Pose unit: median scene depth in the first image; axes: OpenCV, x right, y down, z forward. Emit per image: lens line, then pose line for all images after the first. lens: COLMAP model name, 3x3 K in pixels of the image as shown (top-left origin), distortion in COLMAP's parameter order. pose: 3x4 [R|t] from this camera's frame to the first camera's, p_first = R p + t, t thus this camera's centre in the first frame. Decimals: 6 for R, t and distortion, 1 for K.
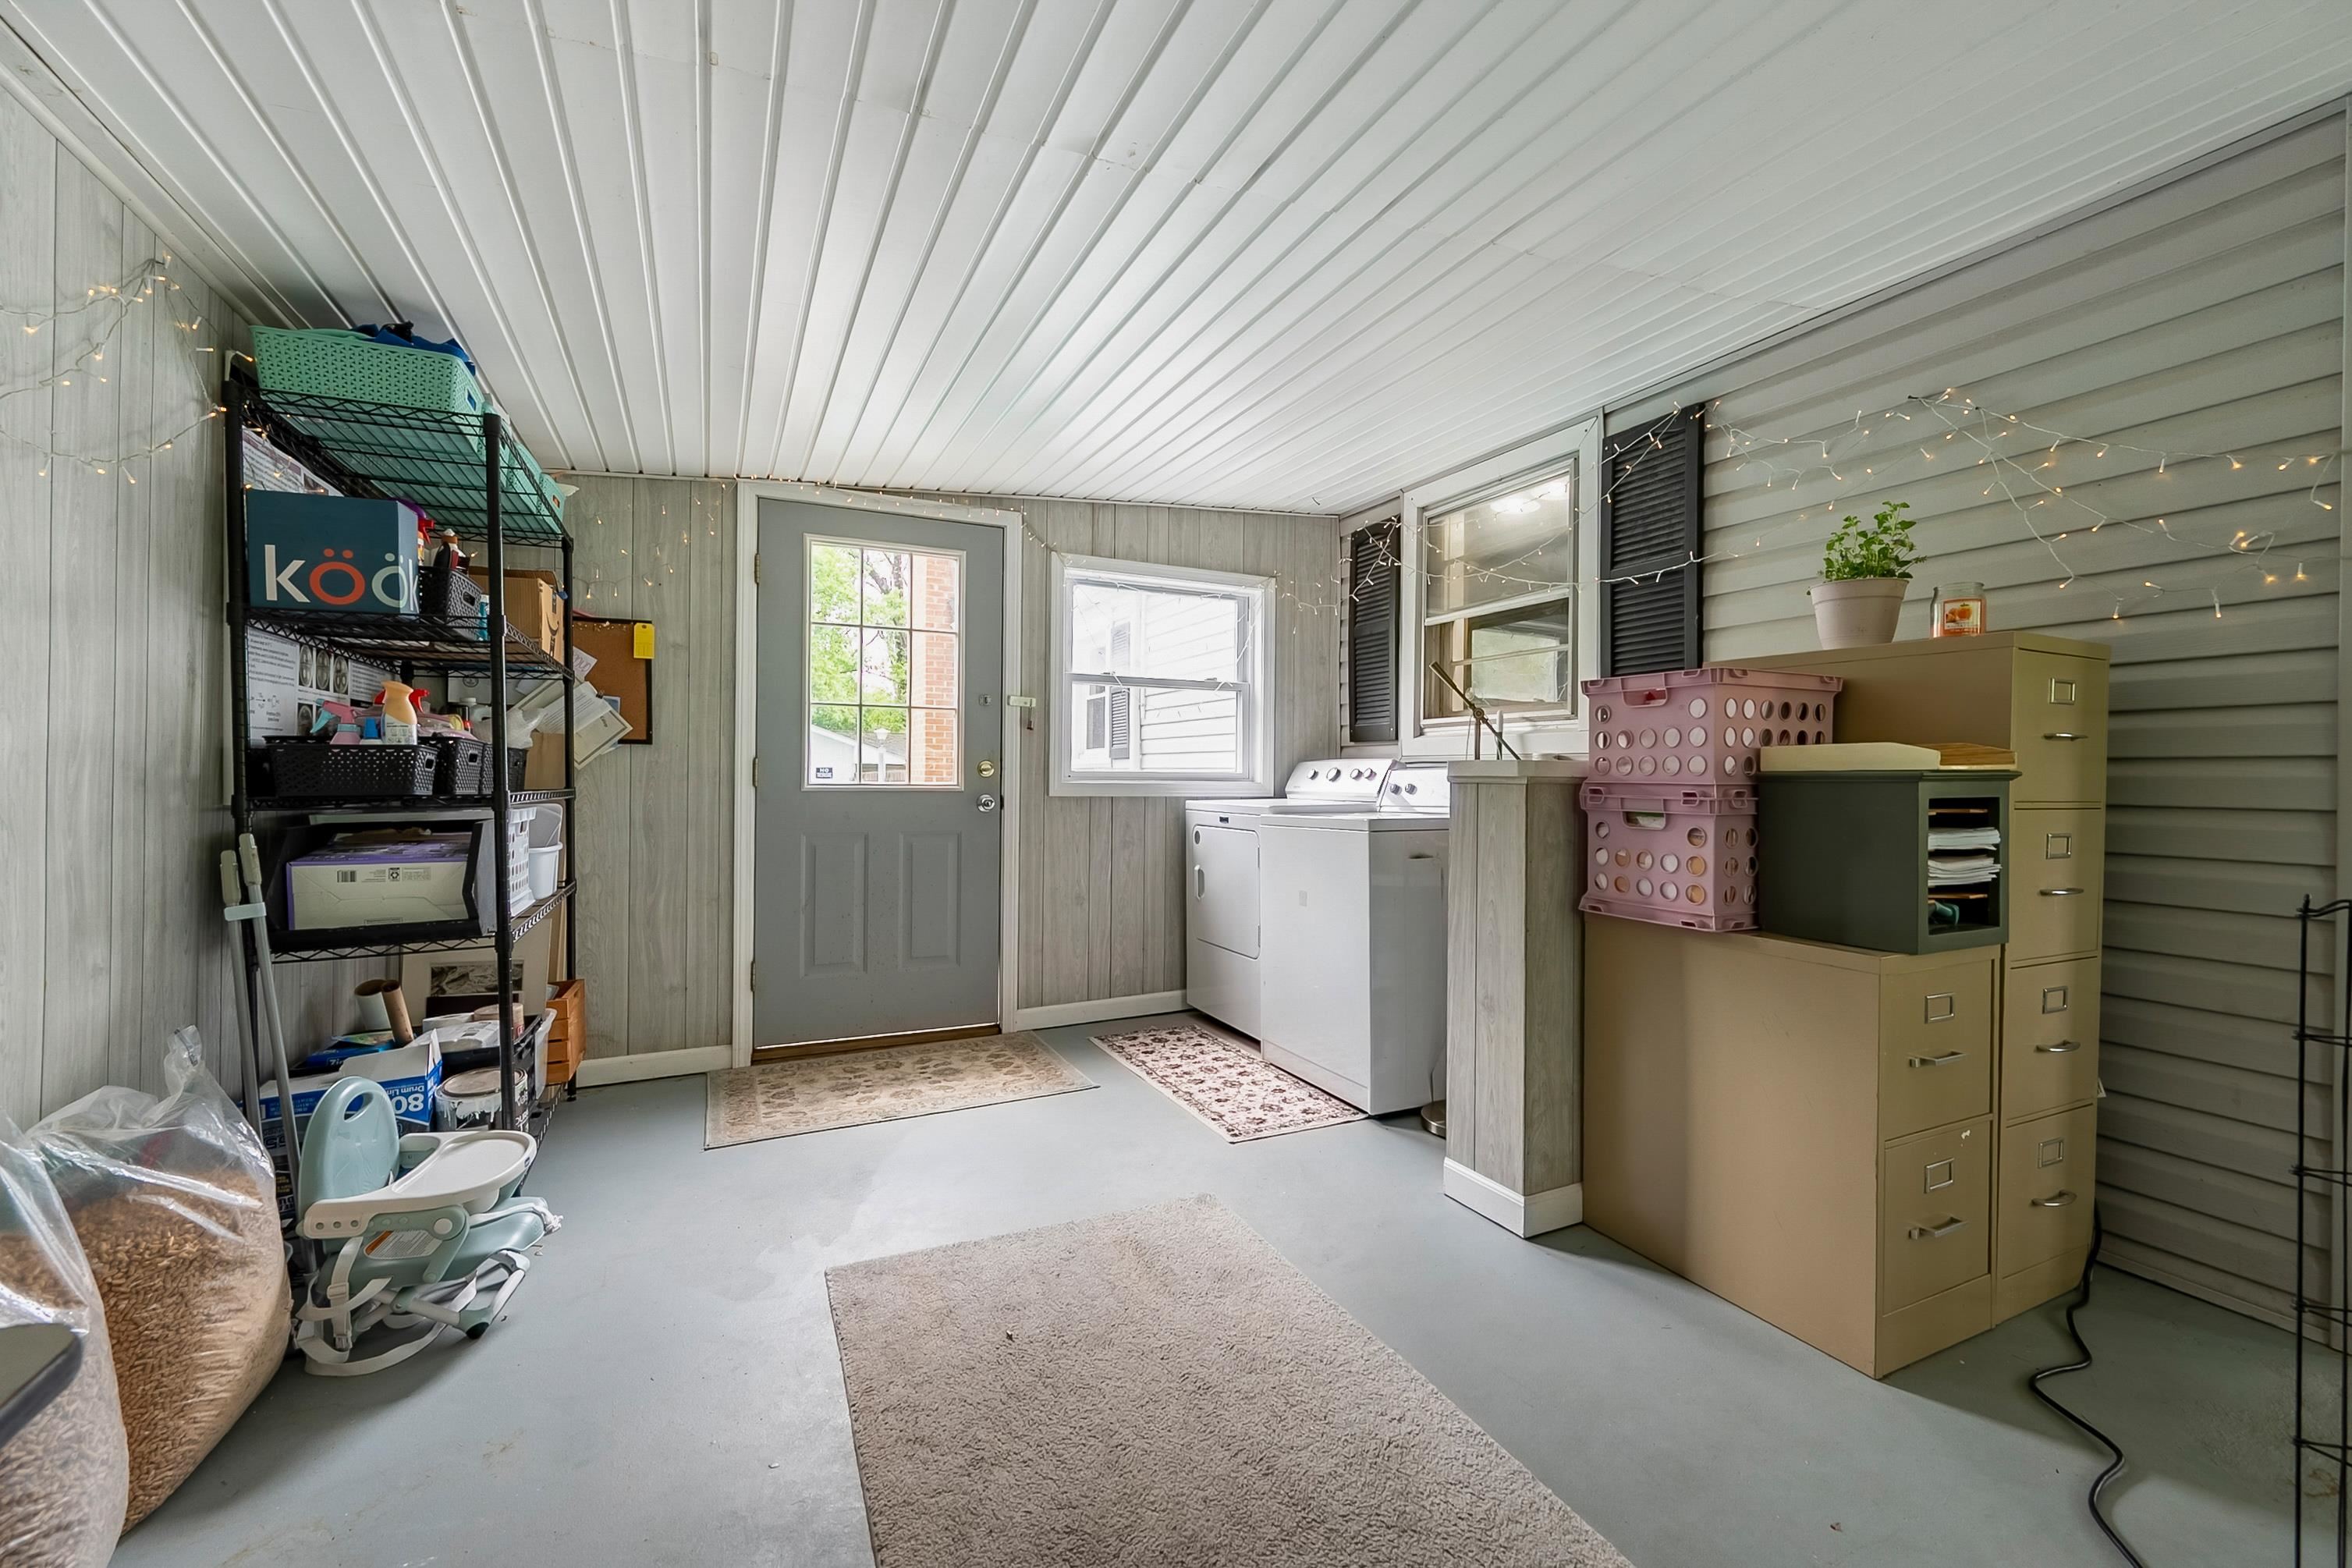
lens RADIAL K [[963.3, 0, 1177.2], [0, 963.3, 788.4], [0, 0, 1]] dist [0.000605, 0.000253]
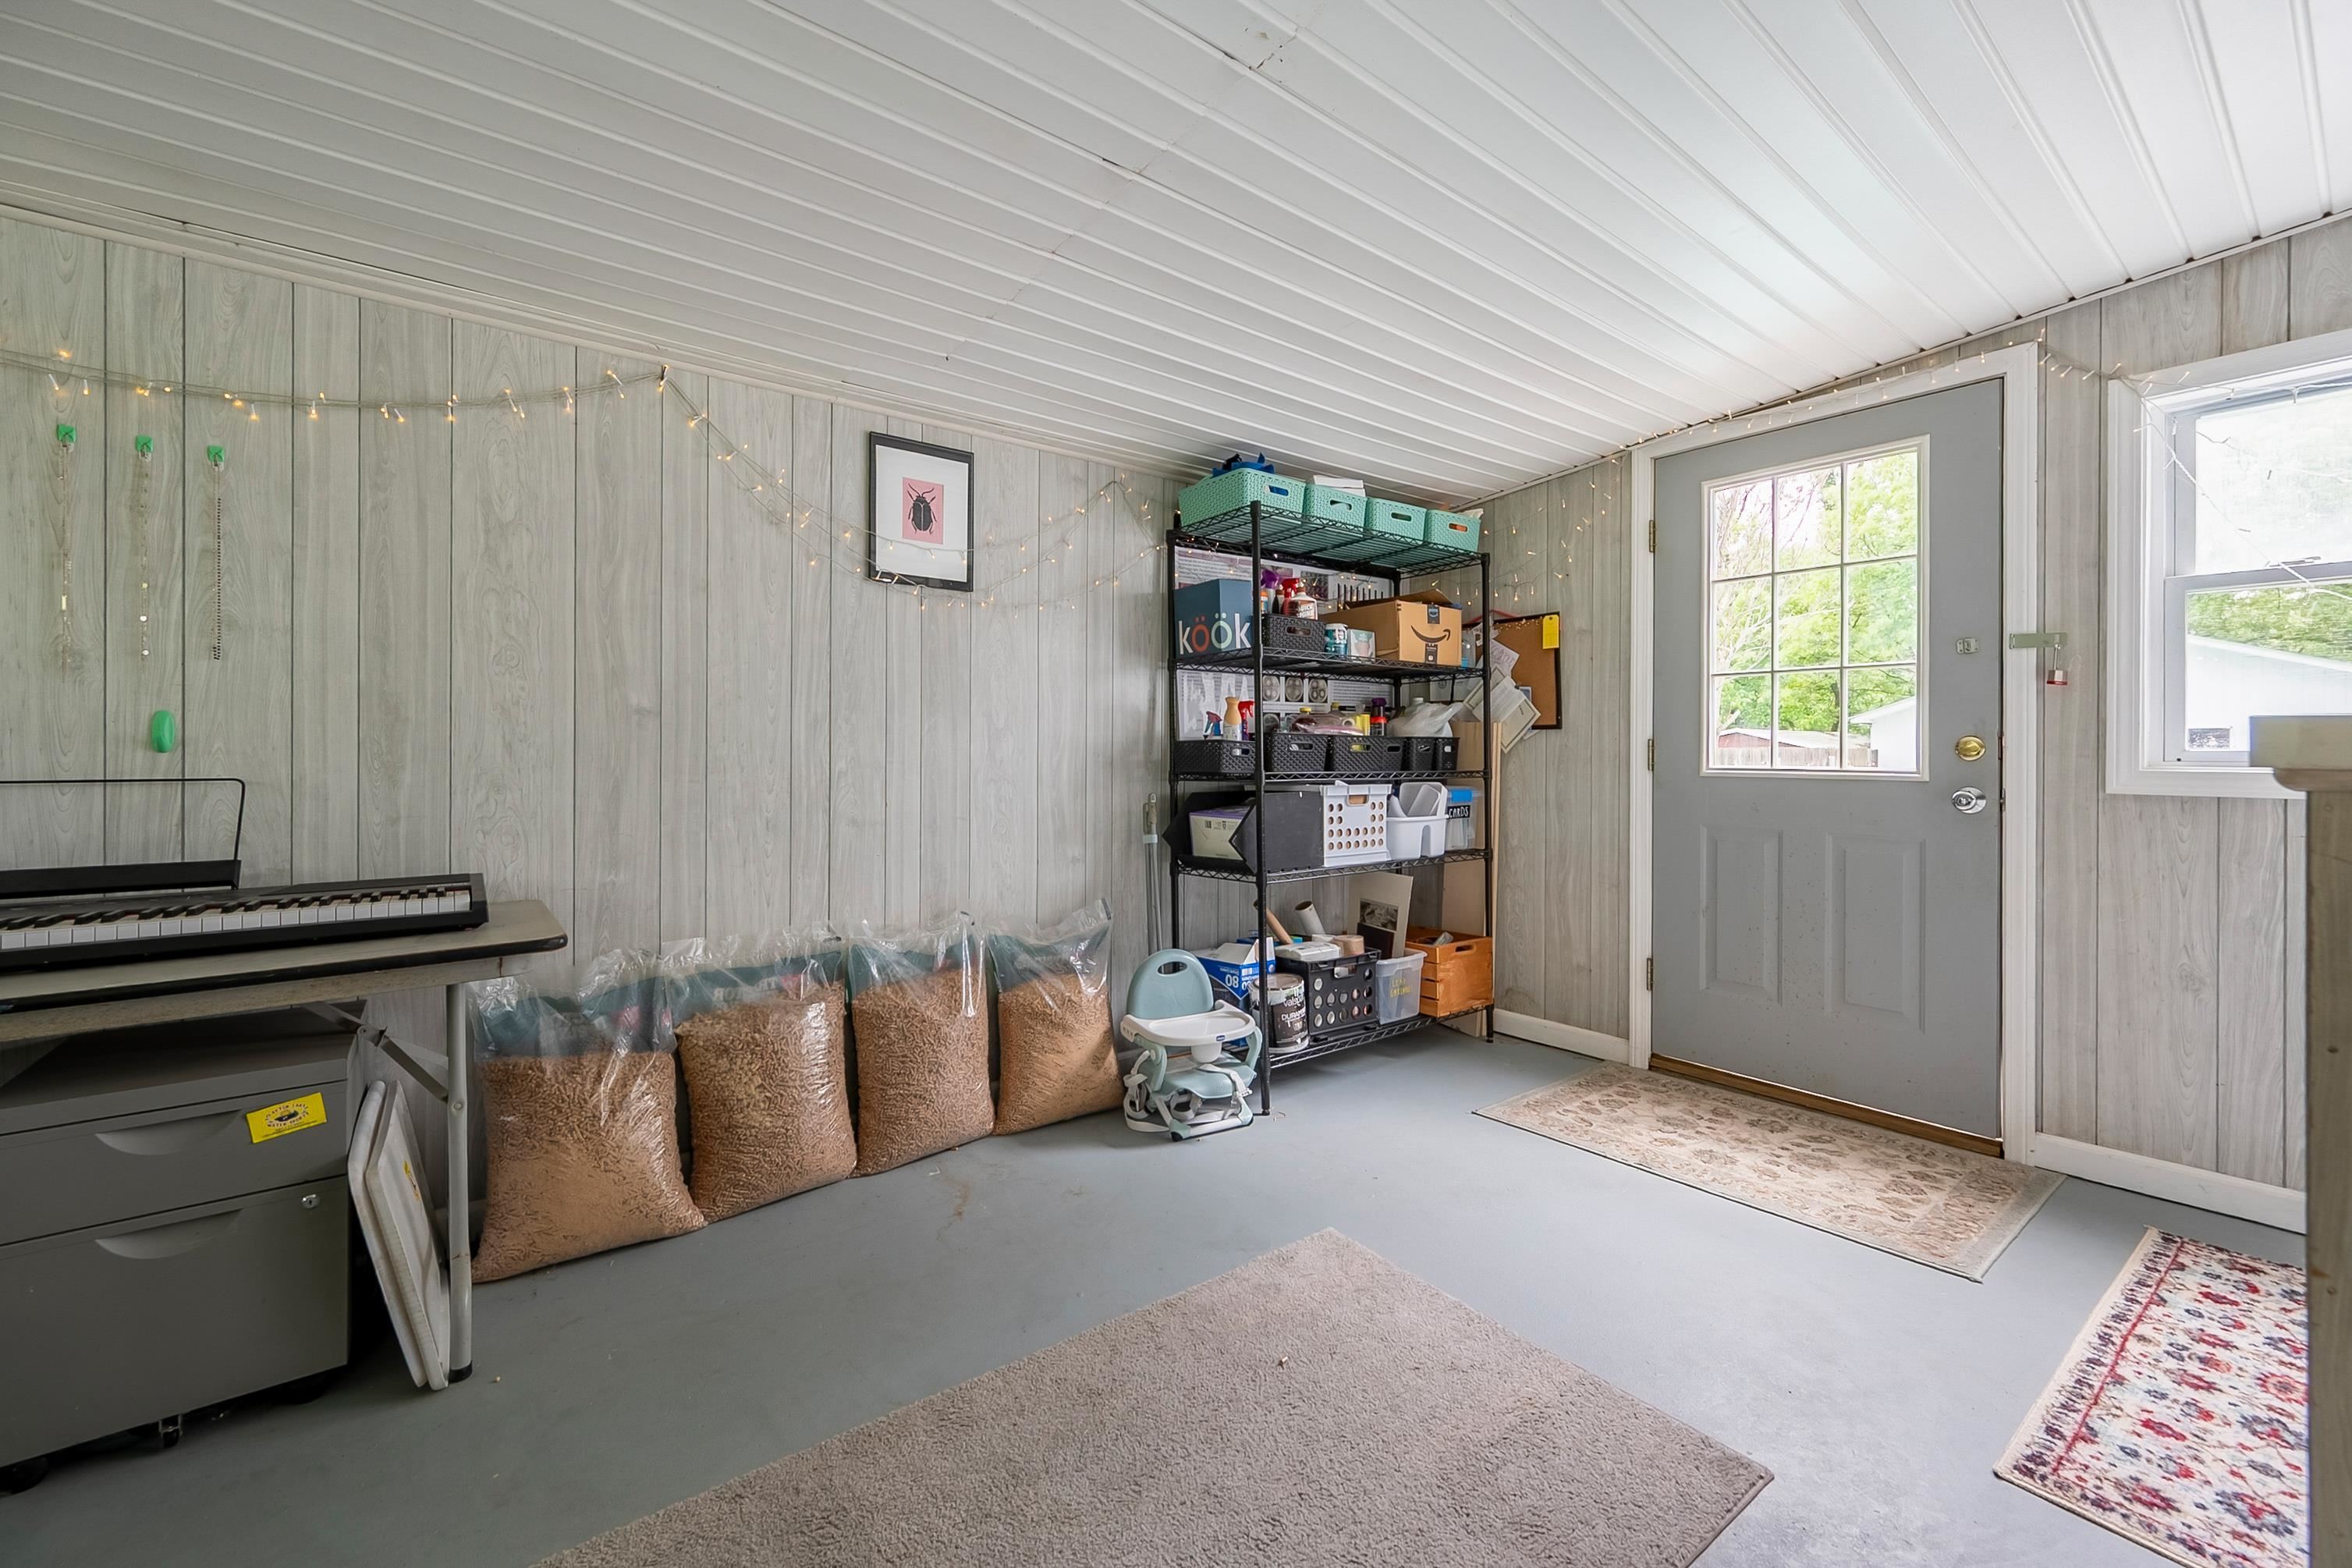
lens RADIAL K [[948.5, 0, 1176.3], [0, 948.5, 757.7], [0, 0, 1]] dist [0.000919, 0.000795]
pose [[0.210356, 0.000497, -0.977625, 0.372008], [-0.011206, 0.999935, -0.001903, -0.007663], [0.977561, 0.011355, 0.210348, 0.369925]]
